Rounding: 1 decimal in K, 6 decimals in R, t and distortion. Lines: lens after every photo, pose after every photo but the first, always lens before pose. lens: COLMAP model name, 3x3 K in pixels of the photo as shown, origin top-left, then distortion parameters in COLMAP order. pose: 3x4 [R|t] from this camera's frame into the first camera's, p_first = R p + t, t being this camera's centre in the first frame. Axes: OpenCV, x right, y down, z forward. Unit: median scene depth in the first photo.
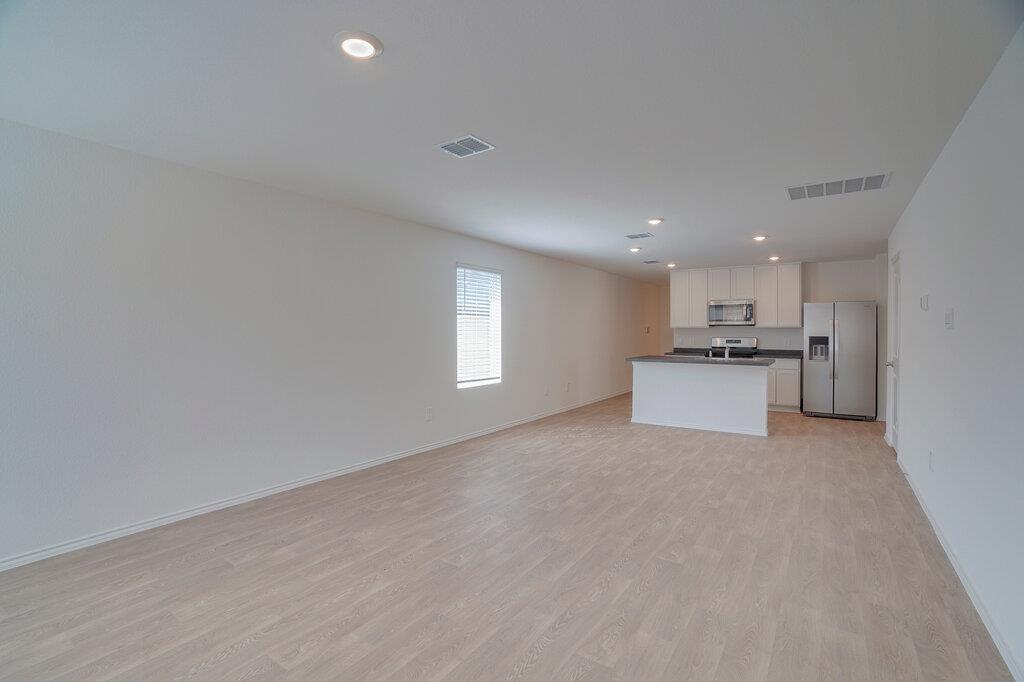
lens RADIAL K [[481.4, 0, 497.8], [0, 481.4, 338.9], [0, 0, 1]] dist [-0.028996, 0.007771]
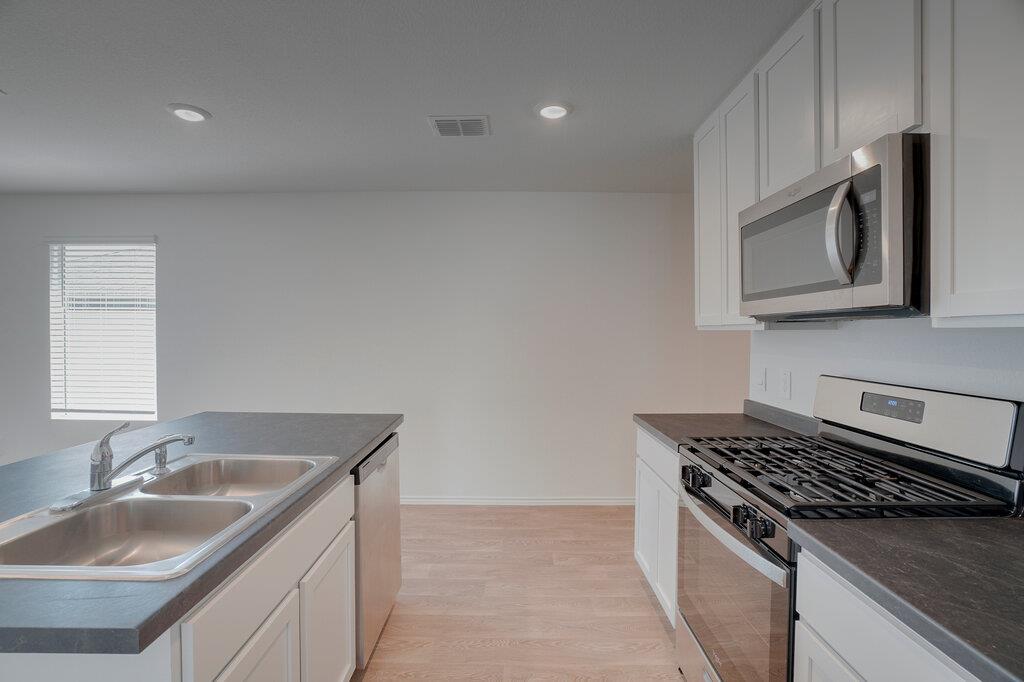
lens RADIAL K [[481.4, 0, 513.2], [0, 481.4, 336.6], [0, 0, 1]] dist [-0.028996, 0.007771]
pose [[0.582925, 0.010325, -0.812461, 0.338088], [-0.025056, 0.999672, -0.005274, -0.010974], [0.812140, 0.023431, 0.582992, 0.456230]]
